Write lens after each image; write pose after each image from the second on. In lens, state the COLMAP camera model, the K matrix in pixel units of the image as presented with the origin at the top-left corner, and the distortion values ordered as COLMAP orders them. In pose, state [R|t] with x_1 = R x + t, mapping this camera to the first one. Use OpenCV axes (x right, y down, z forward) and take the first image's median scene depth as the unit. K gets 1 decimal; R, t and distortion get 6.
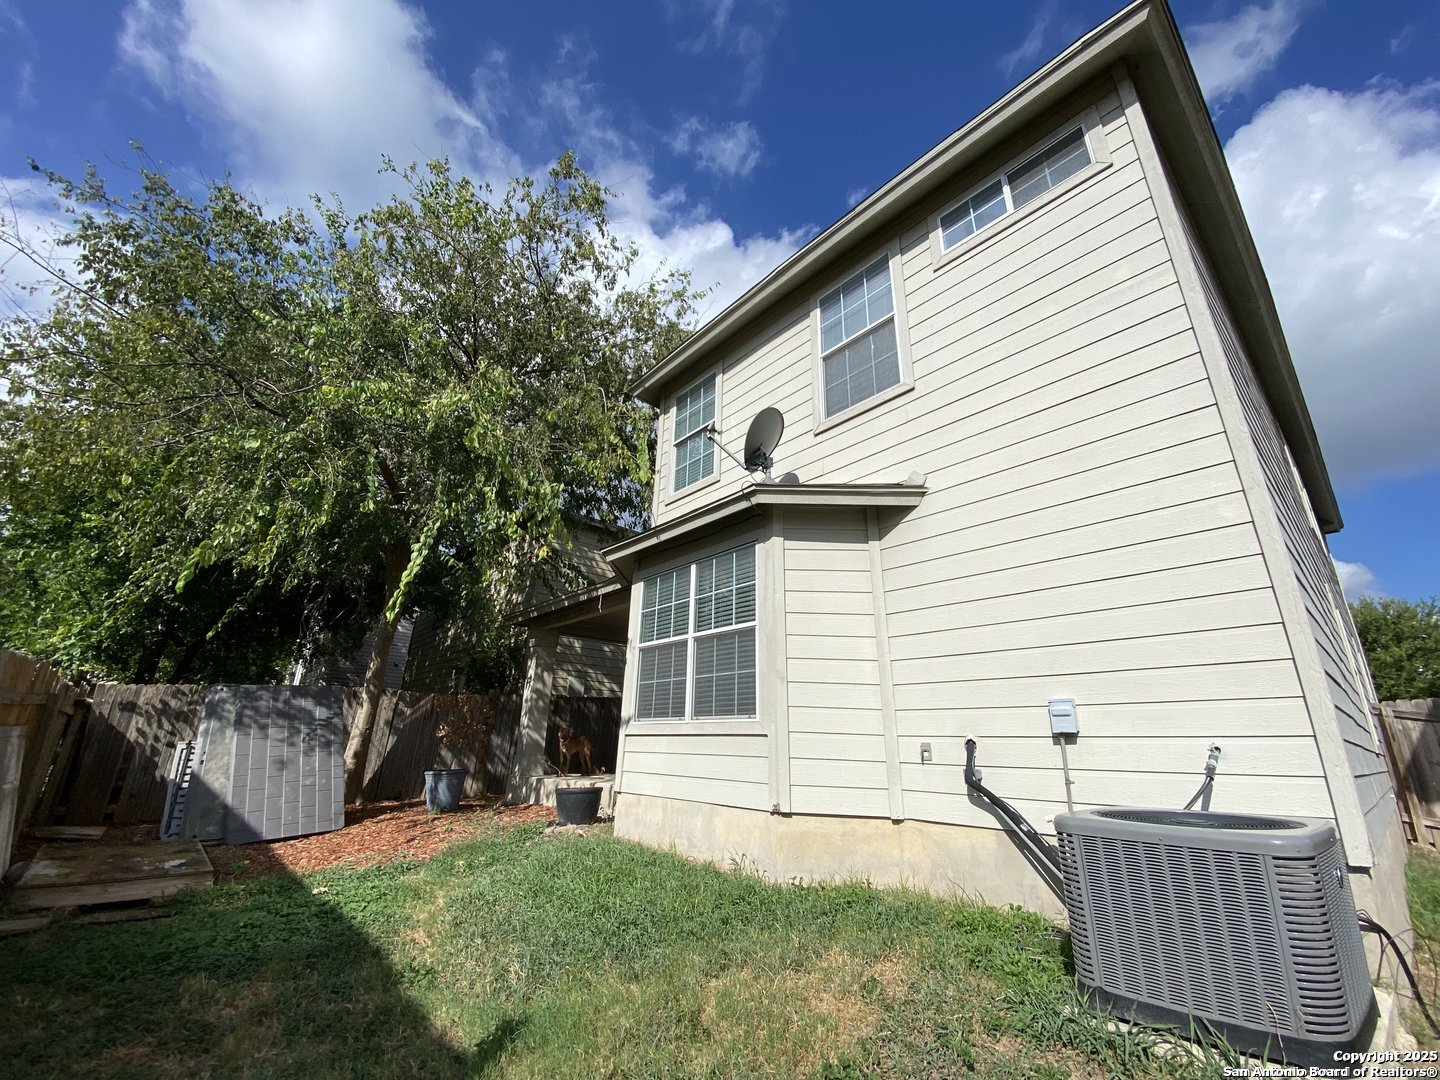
lens RADIAL K [[584.5, 0, 720.0], [0, 584.5, 540.0], [0, 0, 1]] dist [0.024100, -0.024159]
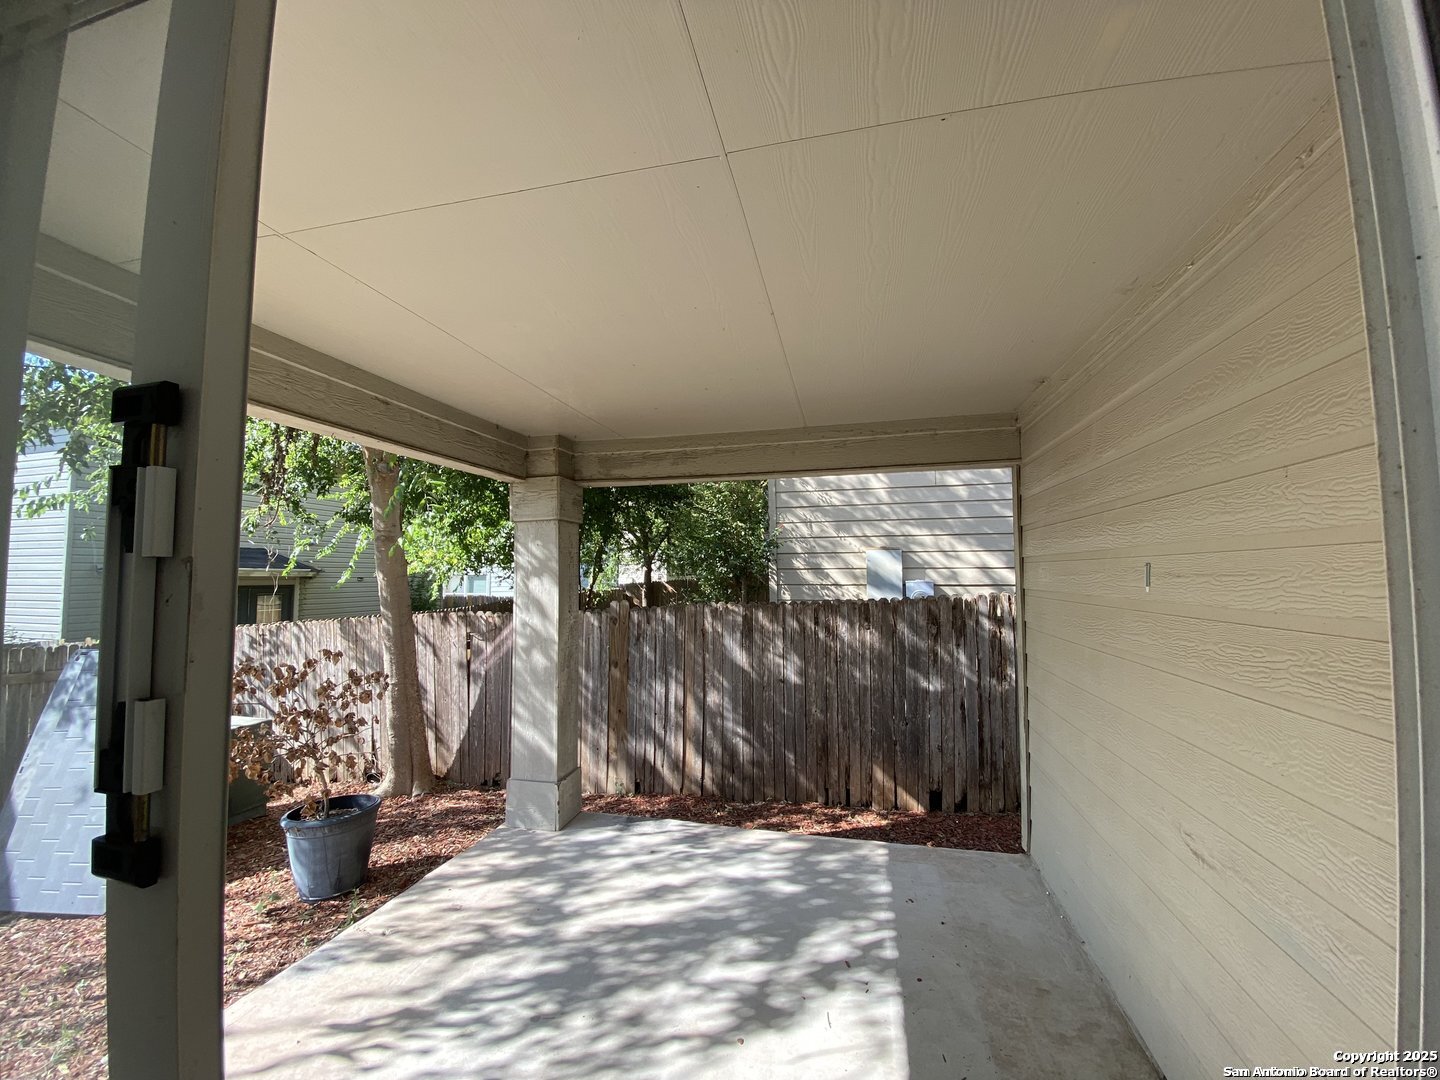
lens RADIAL K [[584.5, 0, 720.0], [0, 584.5, 540.0], [0, 0, 1]] dist [0.024100, -0.024159]
pose [[0.575720, -0.082082, -0.813517, 0.078744], [0.290743, 0.950474, 0.109856, 0.134384], [0.764209, -0.299771, 0.571071, 0.619564]]
